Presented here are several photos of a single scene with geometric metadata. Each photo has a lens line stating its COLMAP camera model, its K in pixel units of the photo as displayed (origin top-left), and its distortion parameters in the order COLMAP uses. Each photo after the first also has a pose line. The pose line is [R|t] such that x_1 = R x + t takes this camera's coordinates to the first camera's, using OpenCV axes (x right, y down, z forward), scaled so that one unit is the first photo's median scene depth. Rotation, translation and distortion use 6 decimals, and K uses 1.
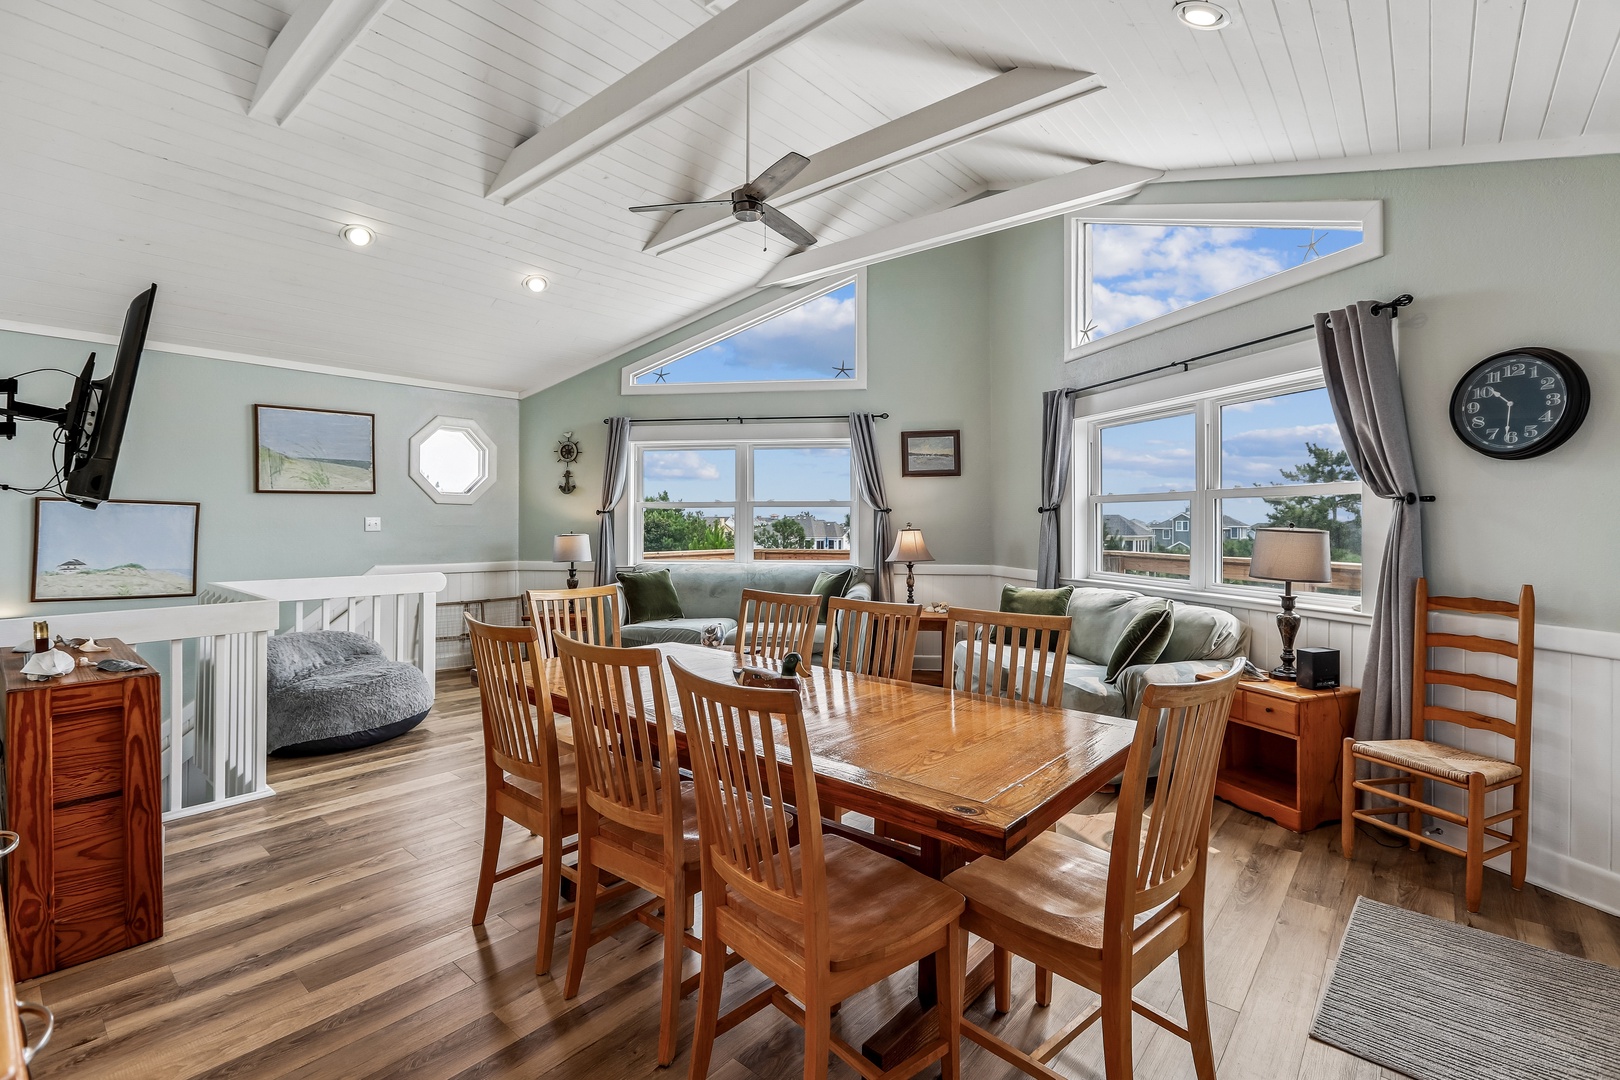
lens RADIAL K [[731.3, 0, 812.9], [0, 731.3, 519.1], [0, 0, 1]] dist [-0.012420, 0.000653]
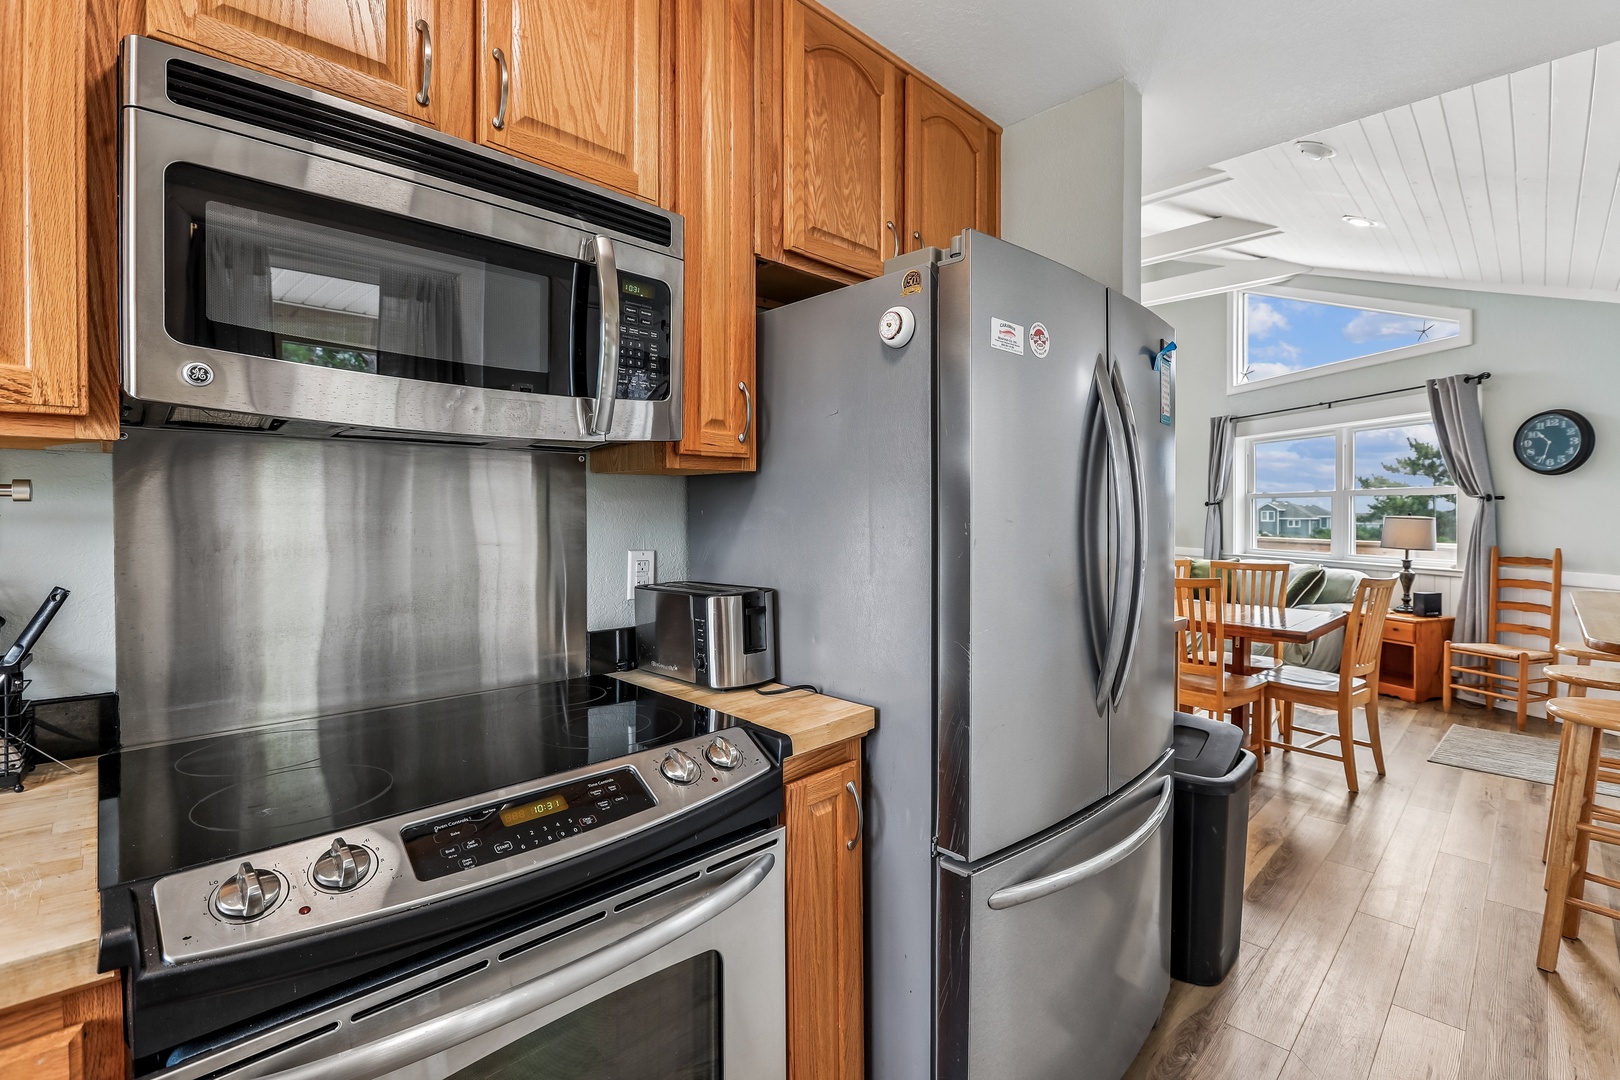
lens RADIAL K [[723.4, 0, 815.7], [0, 723.4, 518.1], [0, 0, 1]] dist [-0.001201, -0.008666]
pose [[0.996249, -0.002582, -0.086495, -0.523337], [0.003519, 0.999937, 0.010687, -0.004949], [0.086462, -0.010952, 0.996195, -0.711226]]
